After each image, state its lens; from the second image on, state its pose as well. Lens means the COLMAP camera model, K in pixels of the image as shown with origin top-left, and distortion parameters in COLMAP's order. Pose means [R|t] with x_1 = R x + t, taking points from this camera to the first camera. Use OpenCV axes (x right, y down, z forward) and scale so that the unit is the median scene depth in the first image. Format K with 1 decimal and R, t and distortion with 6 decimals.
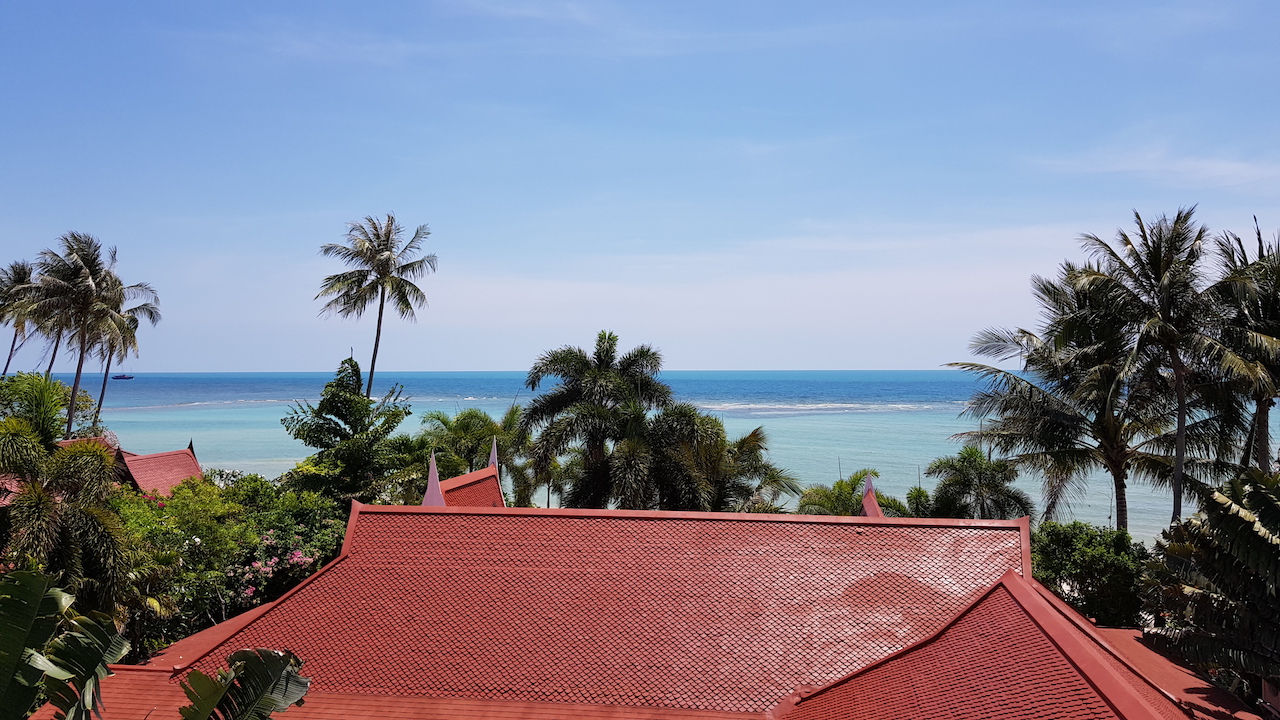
lens RADIAL K [[1042.6, 0, 645.7], [0, 1042.6, 325.8], [0, 0, 1]] dist [0.098047, -0.173384]
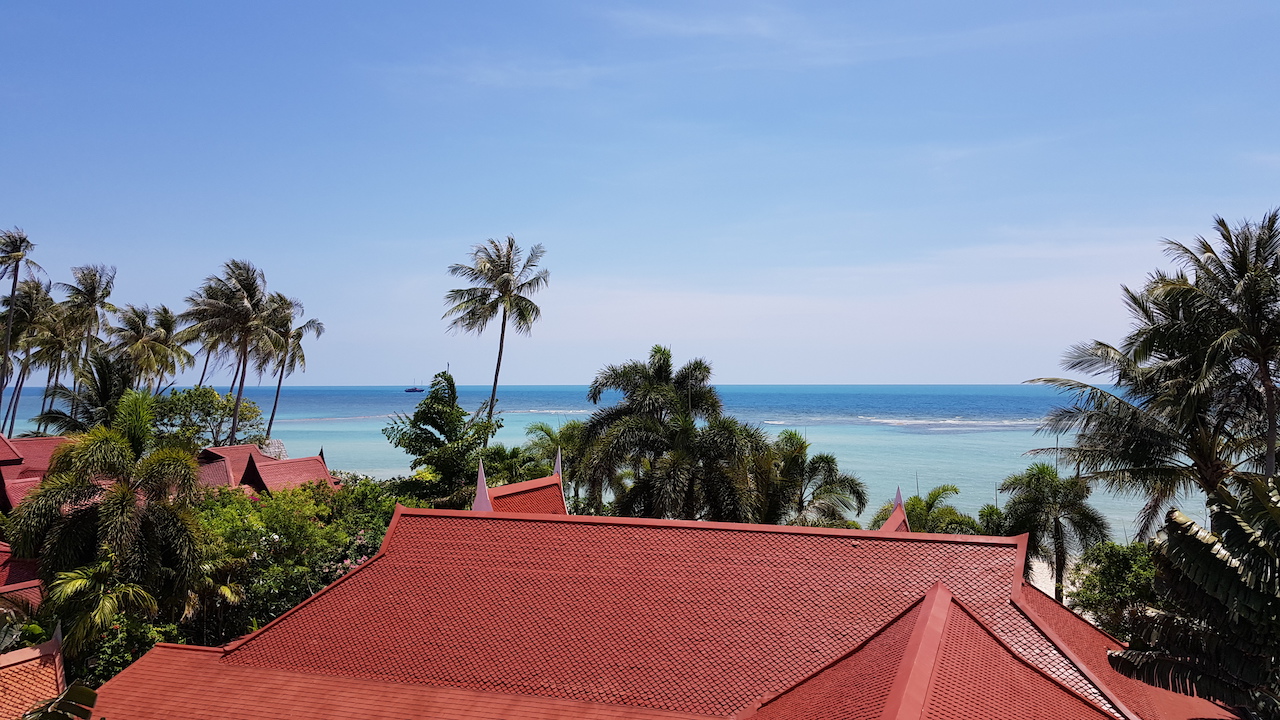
lens RADIAL K [[1042.6, 0, 645.7], [0, 1042.6, 325.8], [0, 0, 1]] dist [0.098047, -0.173384]
pose [[0.984829, -0.008903, -0.173298, 0.159677], [0.006636, 0.999885, -0.013653, -0.001104], [0.173400, 0.012296, 0.984775, -0.025452]]
